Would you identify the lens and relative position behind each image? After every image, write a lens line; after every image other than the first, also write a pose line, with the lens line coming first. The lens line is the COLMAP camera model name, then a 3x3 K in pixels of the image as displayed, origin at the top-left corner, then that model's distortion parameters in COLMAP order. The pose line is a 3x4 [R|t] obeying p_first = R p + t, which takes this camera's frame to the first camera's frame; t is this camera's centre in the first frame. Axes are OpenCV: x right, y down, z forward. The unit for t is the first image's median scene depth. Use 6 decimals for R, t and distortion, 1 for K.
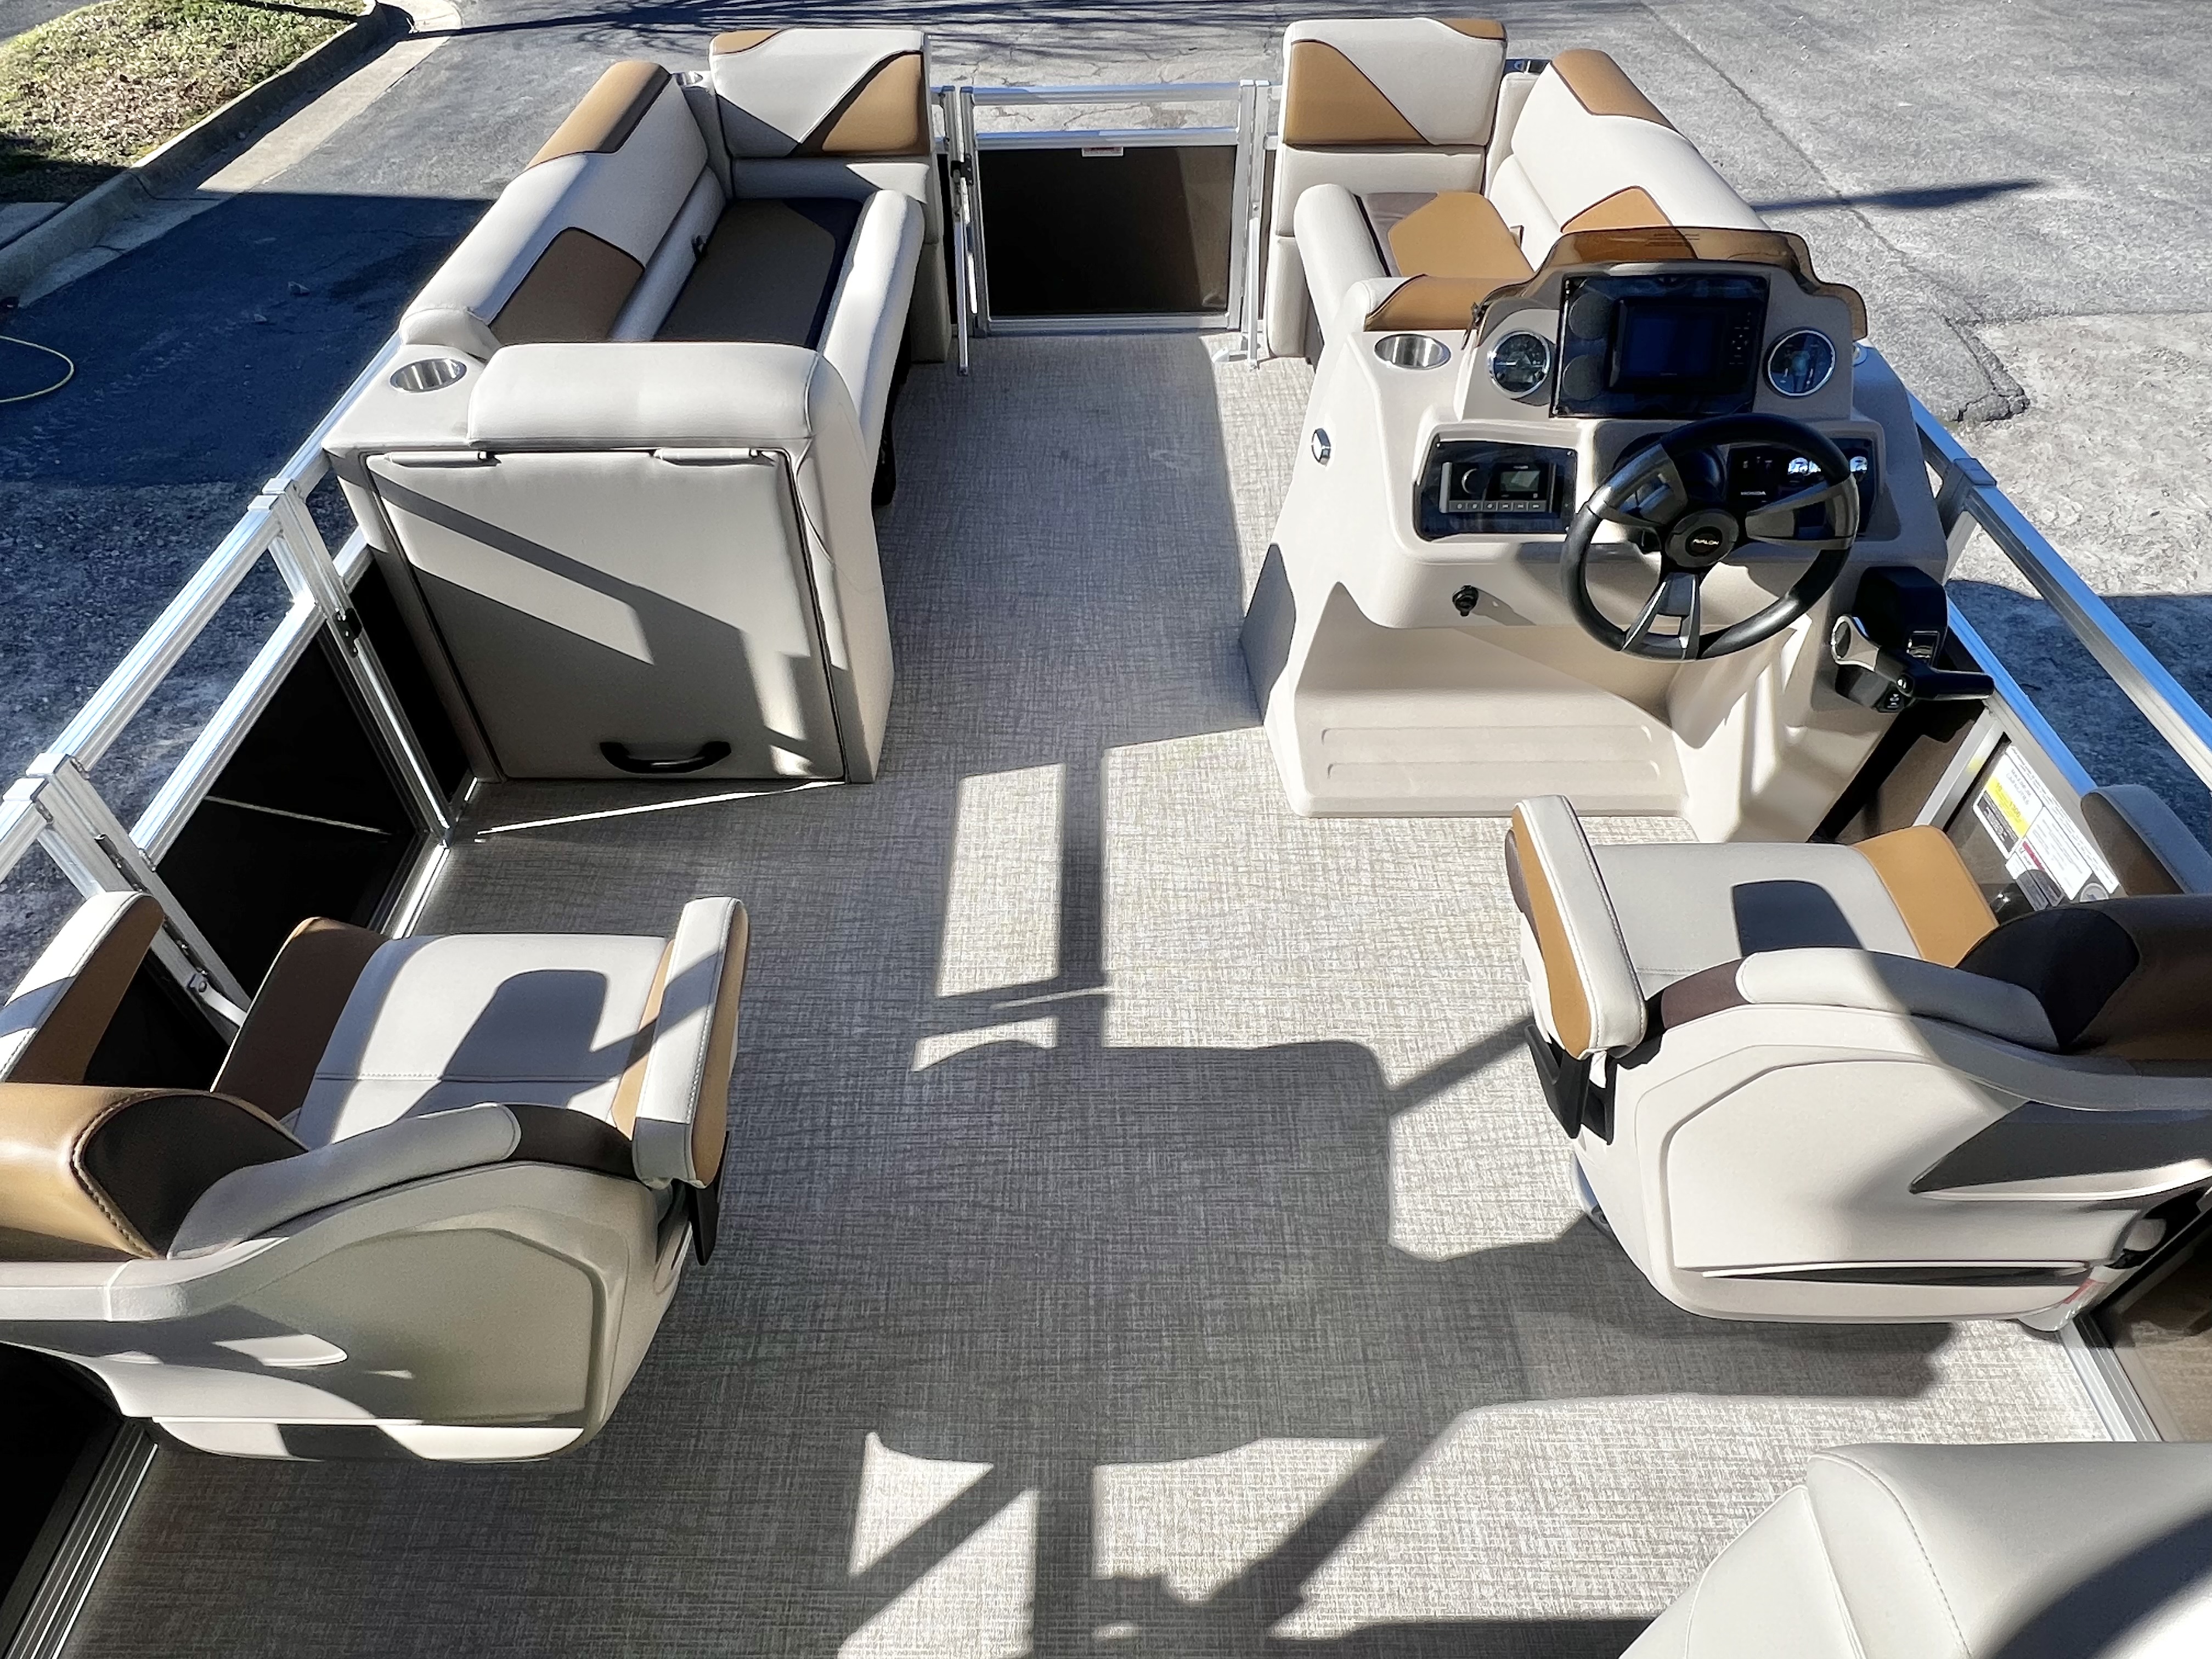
lens RADIAL K [[1331.9, 0, 1084.0], [0, 1331.9, 831.9], [0, 0, 1]] dist [0.005376, -0.003039]
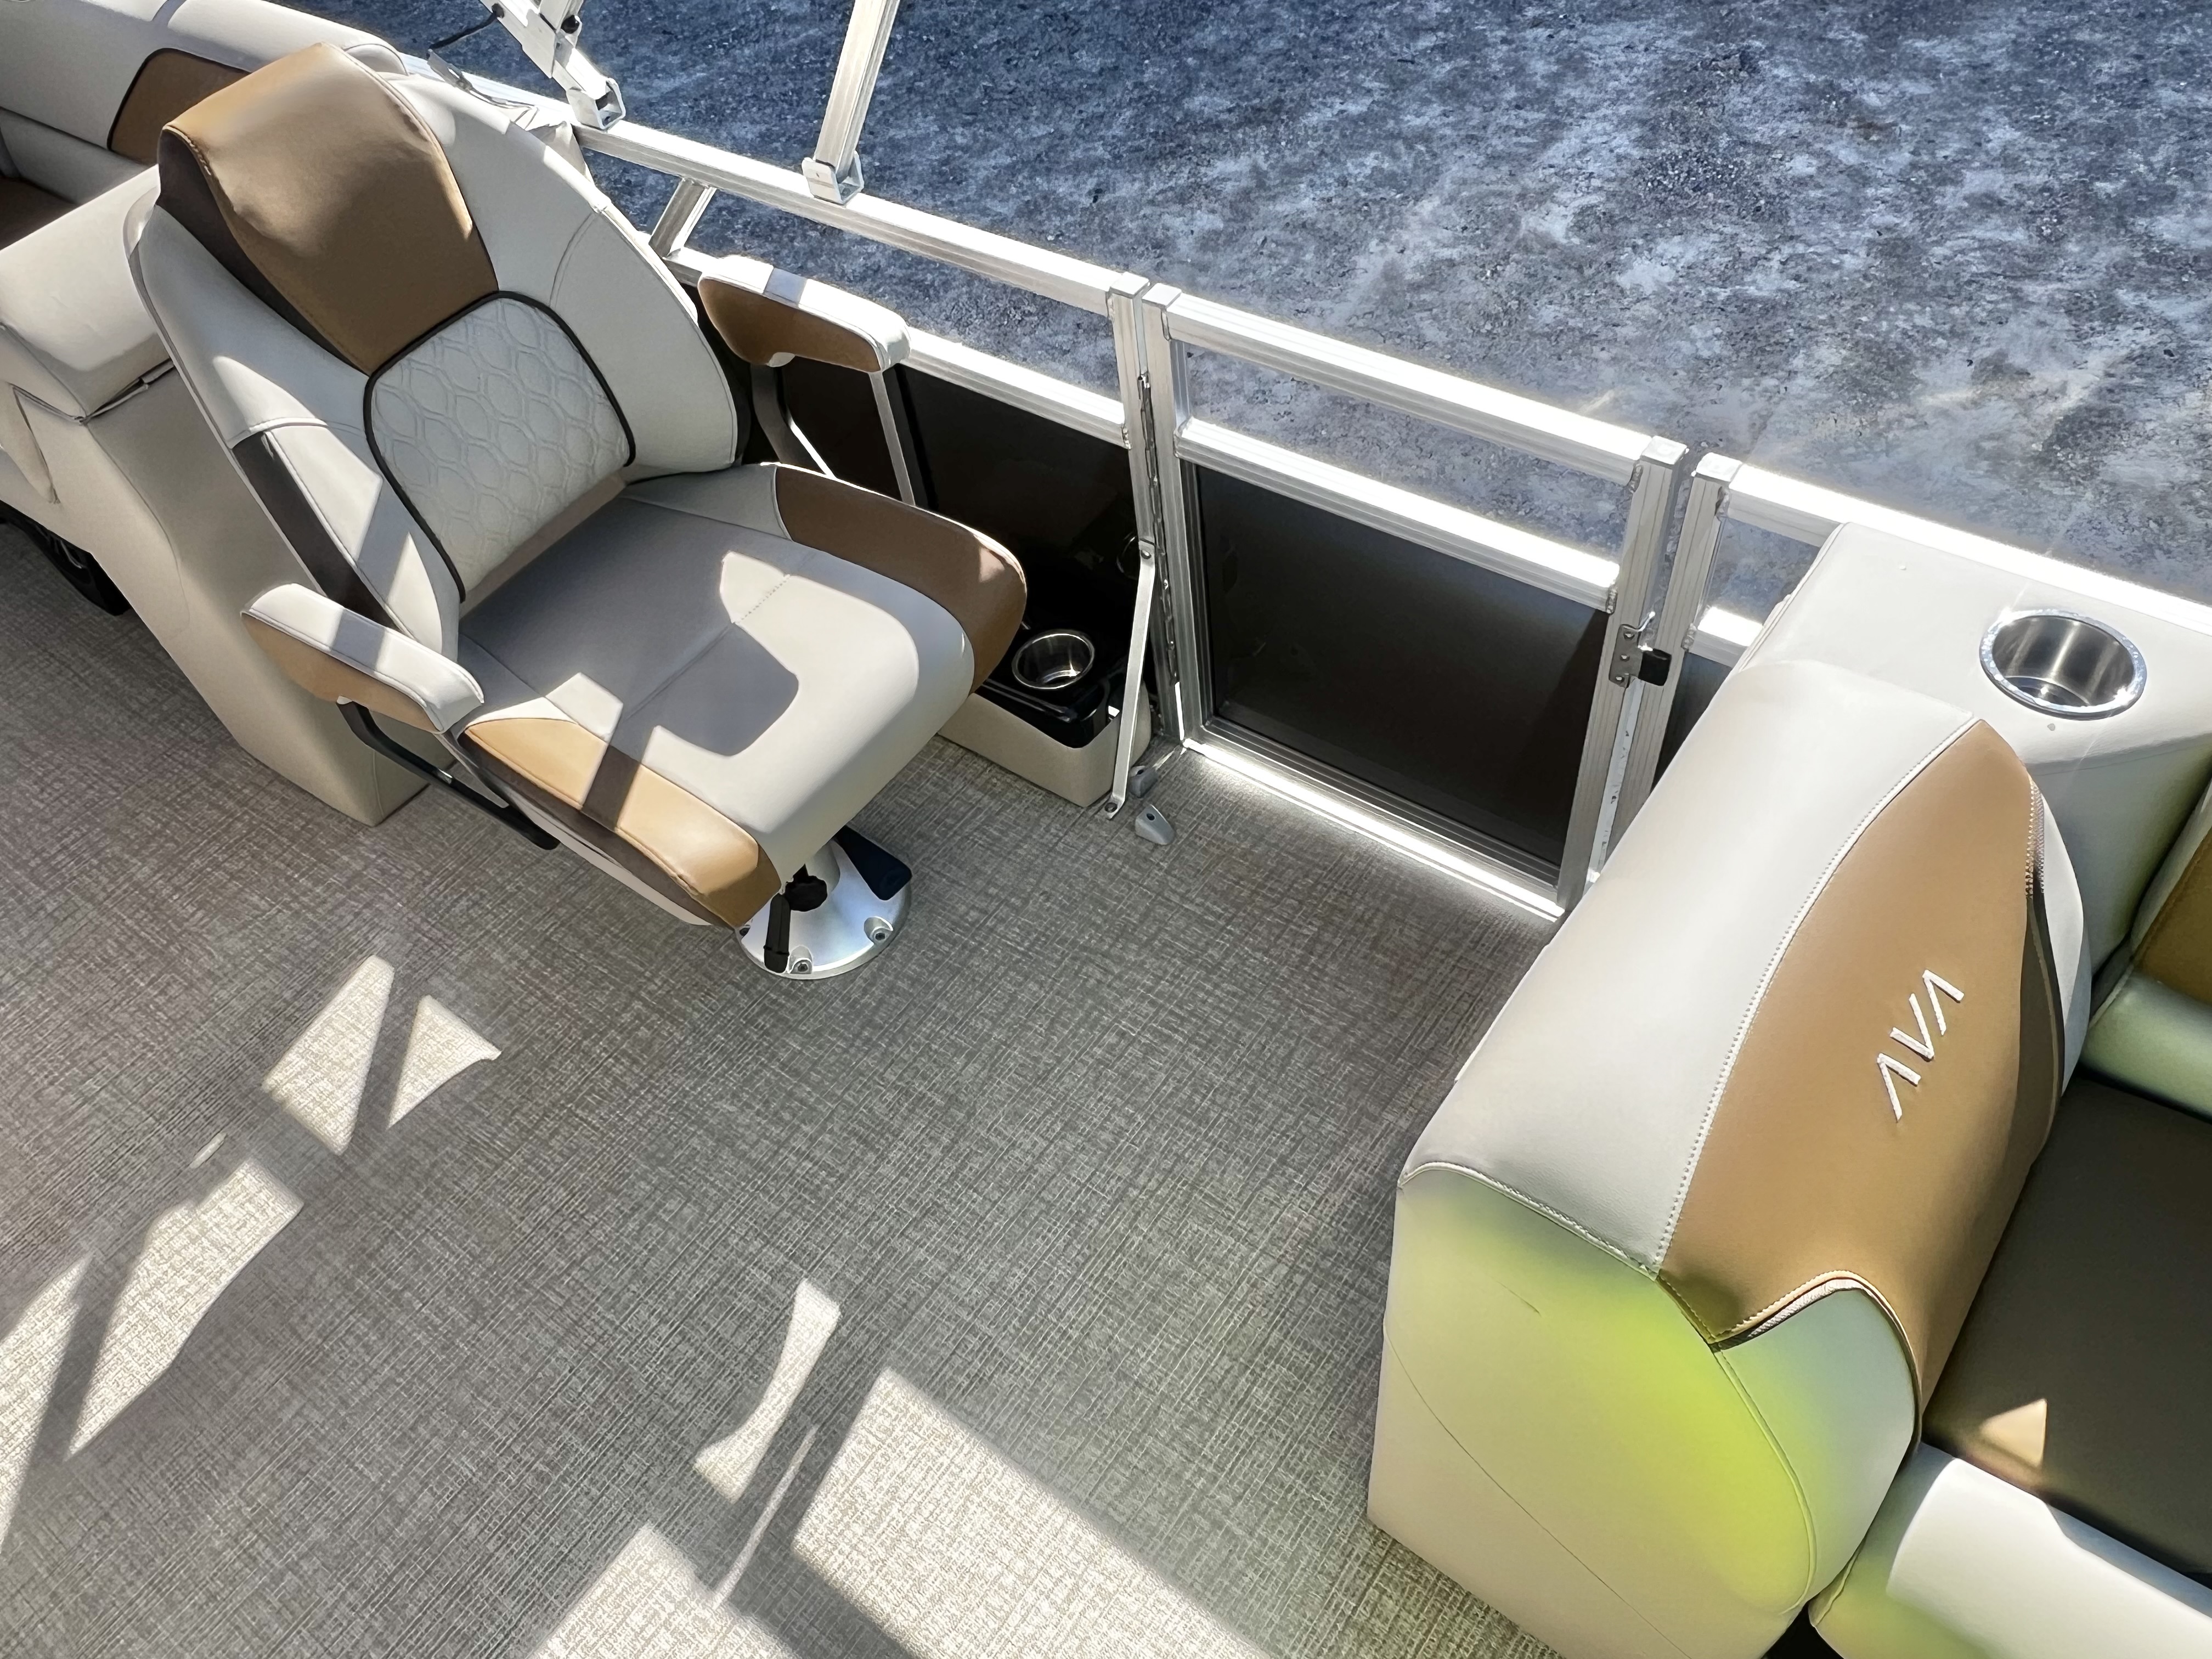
lens RADIAL K [[1594.5, 0, 1074.6], [0, 1594.5, 847.5], [0, 0, 1]] dist [0.005853, -0.006686]
pose [[-0.589064, 0.678280, -0.439249, 0.007222], [-0.477453, 0.146406, 0.866374, -0.619128], [0.651953, 0.720071, 0.237604, 0.644869]]
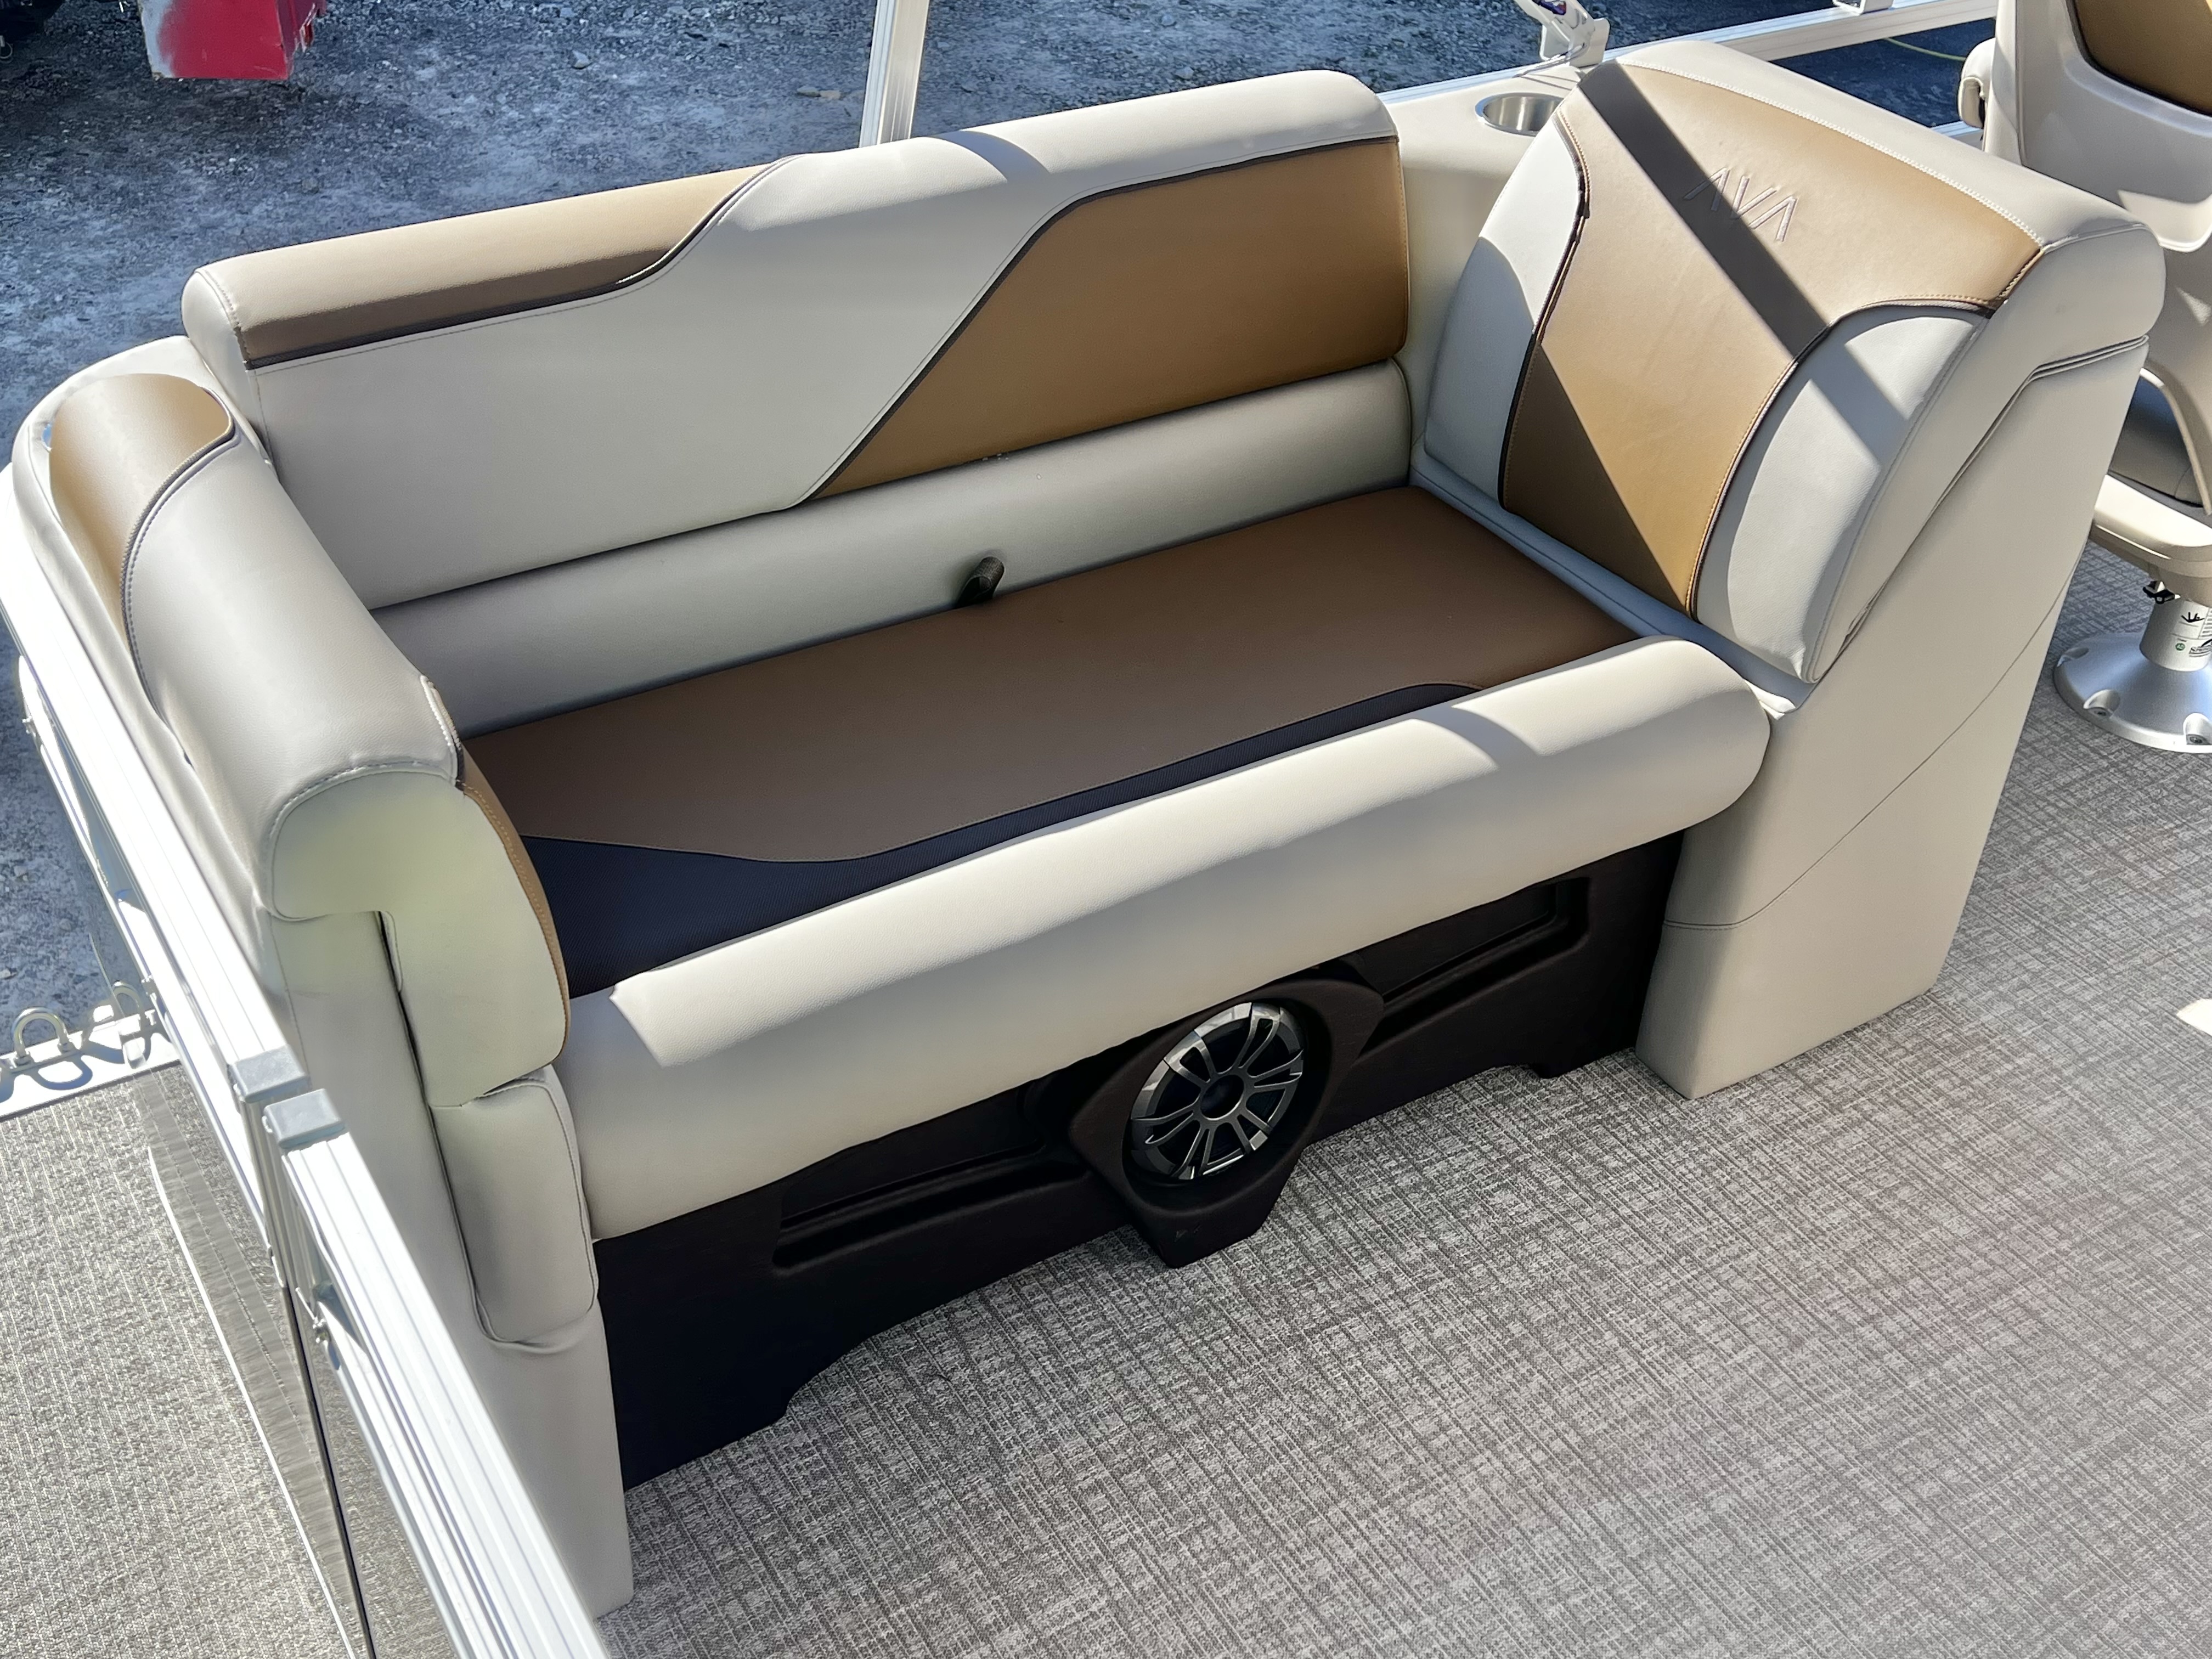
lens RADIAL K [[2398.6, 0, 1102.4], [0, 2398.6, 812.2], [0, 0, 1]] dist [0.035959, 0.000000]
pose [[0.530995, 0.542098, -0.651286, 0.272746], [-0.640108, 0.760238, 0.110903, 0.535277], [0.555253, 0.358004, 0.750684, -0.448233]]
